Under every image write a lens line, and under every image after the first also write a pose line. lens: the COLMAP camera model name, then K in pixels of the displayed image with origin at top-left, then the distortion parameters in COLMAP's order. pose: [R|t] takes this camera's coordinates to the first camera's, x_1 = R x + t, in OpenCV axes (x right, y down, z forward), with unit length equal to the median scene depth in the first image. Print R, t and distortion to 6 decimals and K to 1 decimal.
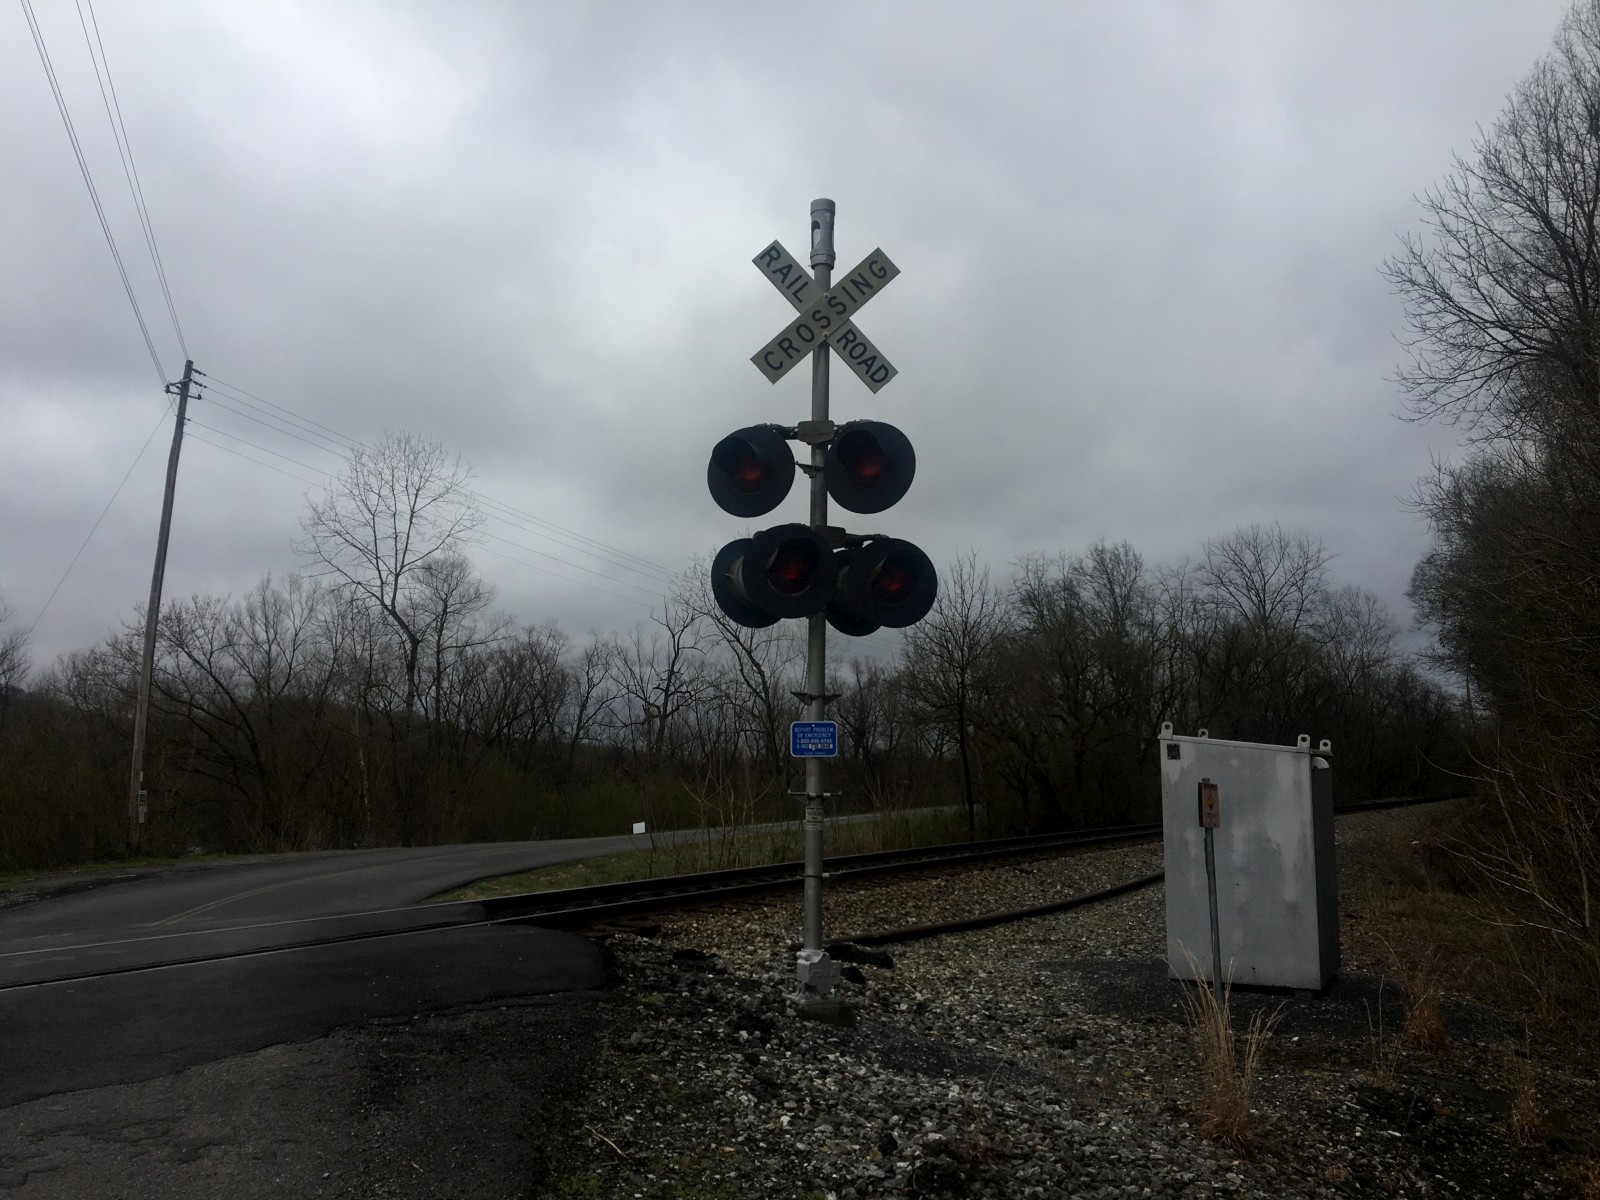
lens RADIAL K [[1326.6, 0, 782.5], [0, 1326.6, 590.4], [0, 0, 1]] dist [0.065869, -0.025168]
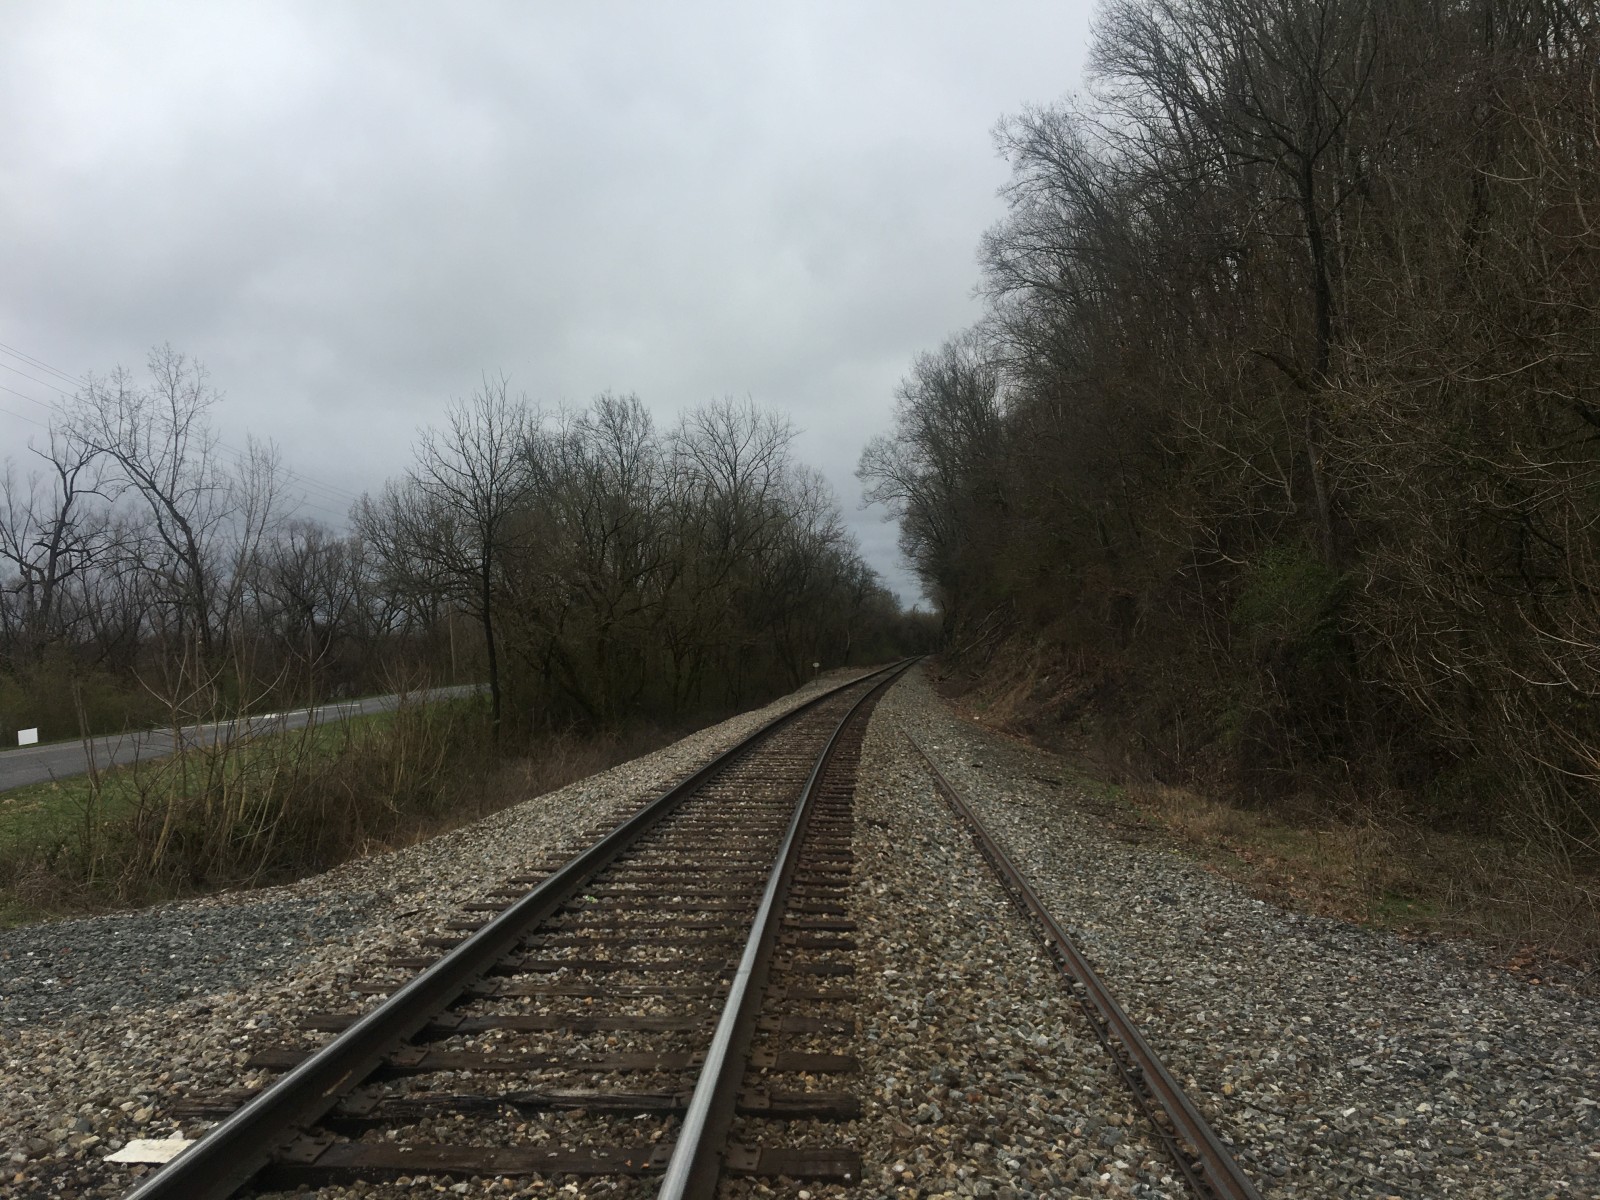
lens RADIAL K [[1337.7, 0, 757.1], [0, 1337.7, 585.3], [0, 0, 1]] dist [0.071716, -0.109833]
pose [[0.916270, 0.011207, 0.400404, -0.053323], [-0.046733, 0.995773, 0.079069, 0.032504], [-0.397826, -0.091161, 0.912921, 0.260673]]
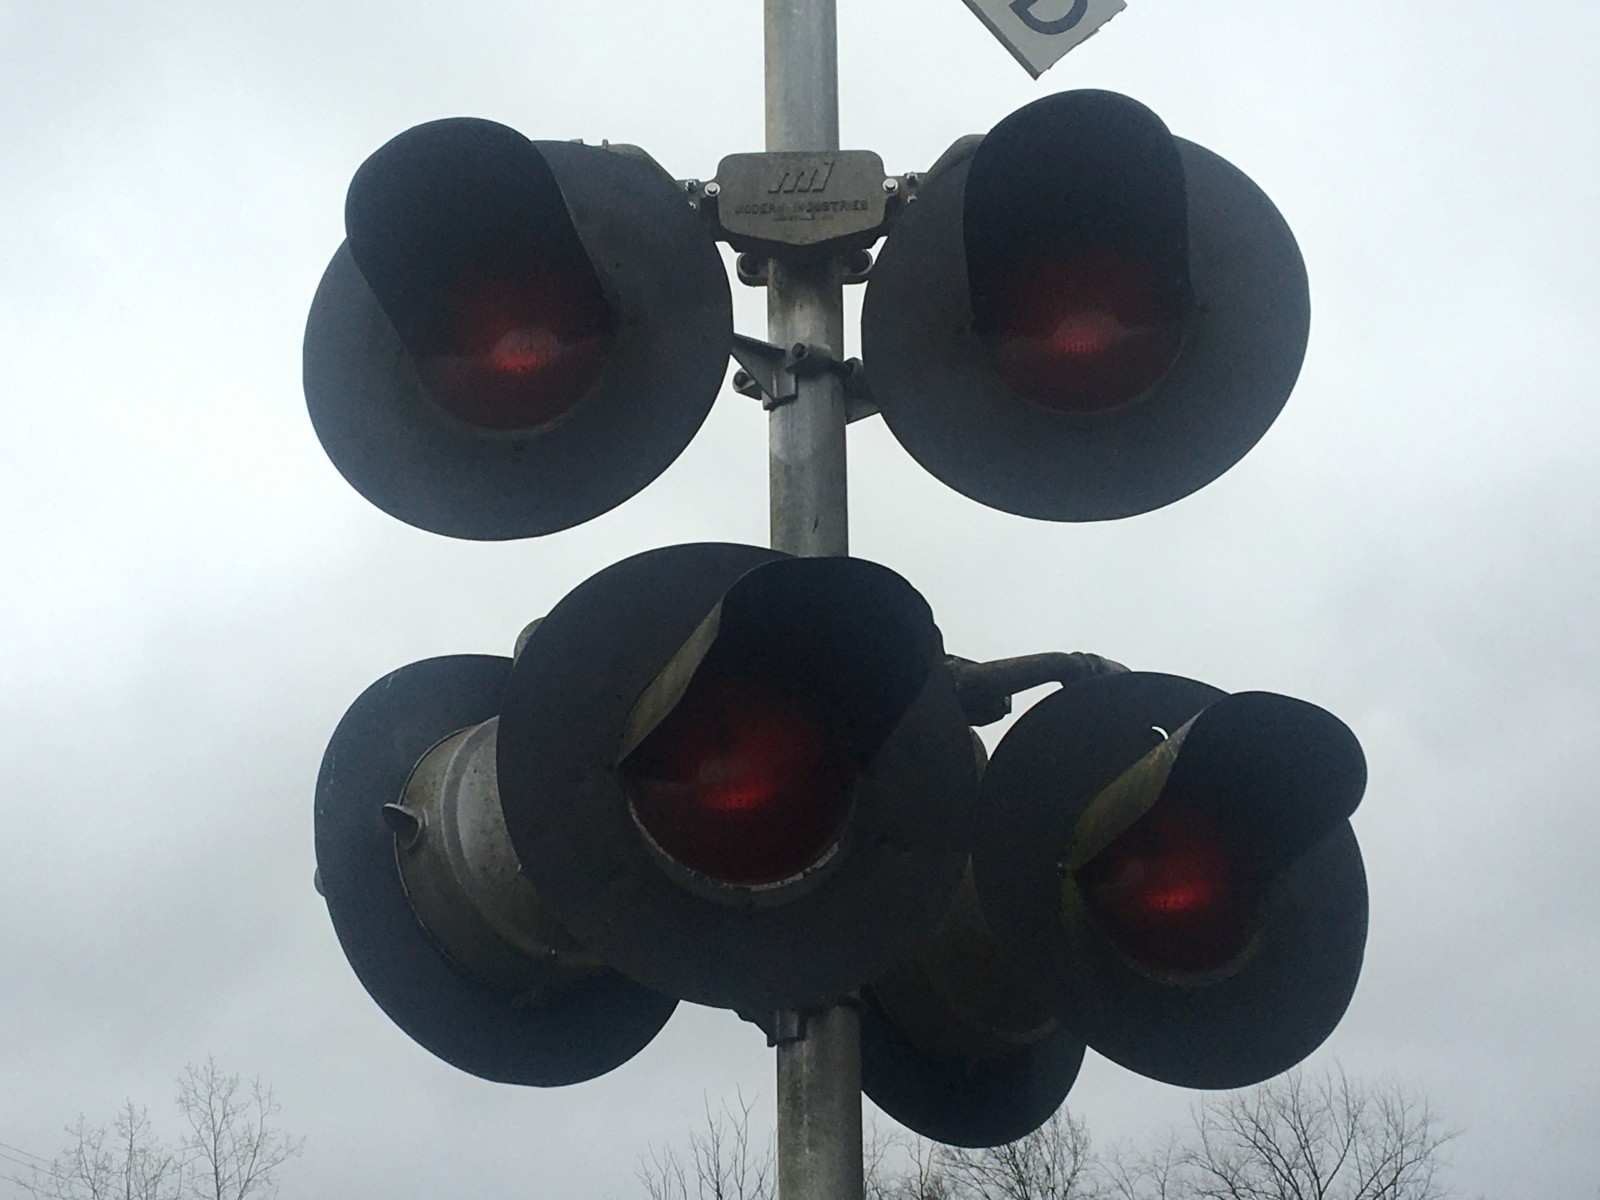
lens RADIAL K [[2788.3, 0, 727.5], [0, 2788.3, 605.1], [0, 0, 1]] dist [0.086452, 0.000000]
pose [[0.987383, 0.029033, 0.155669, -0.011719], [0.004951, 0.976908, -0.213603, 0.009568], [-0.158276, 0.211679, 0.964438, 0.115770]]
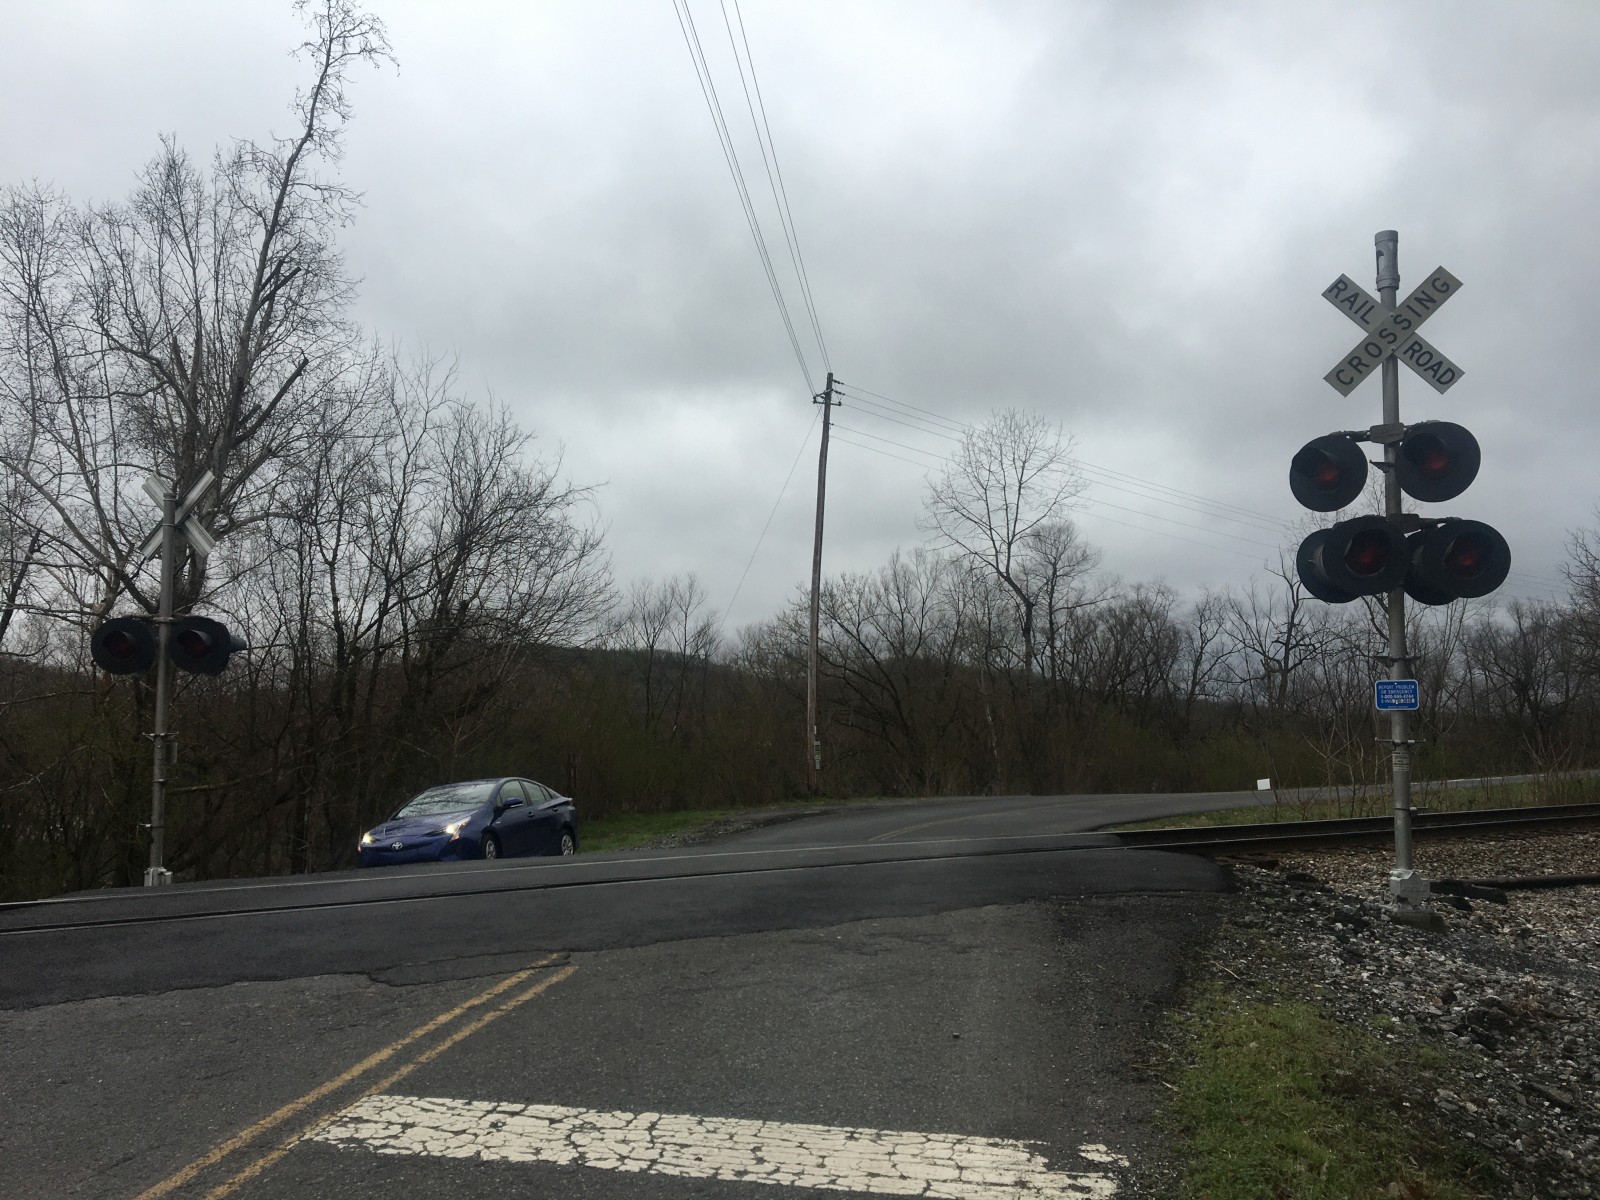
lens RADIAL K [[1337.7, 0, 791.0], [0, 1337.7, 596.1], [0, 0, 1]] dist [0.071716, -0.109833]
pose [[0.903699, -0.045343, -0.425760, 0.010471], [0.061105, 0.997856, 0.023427, -0.007437], [0.423786, -0.047187, 0.904533, -0.063298]]
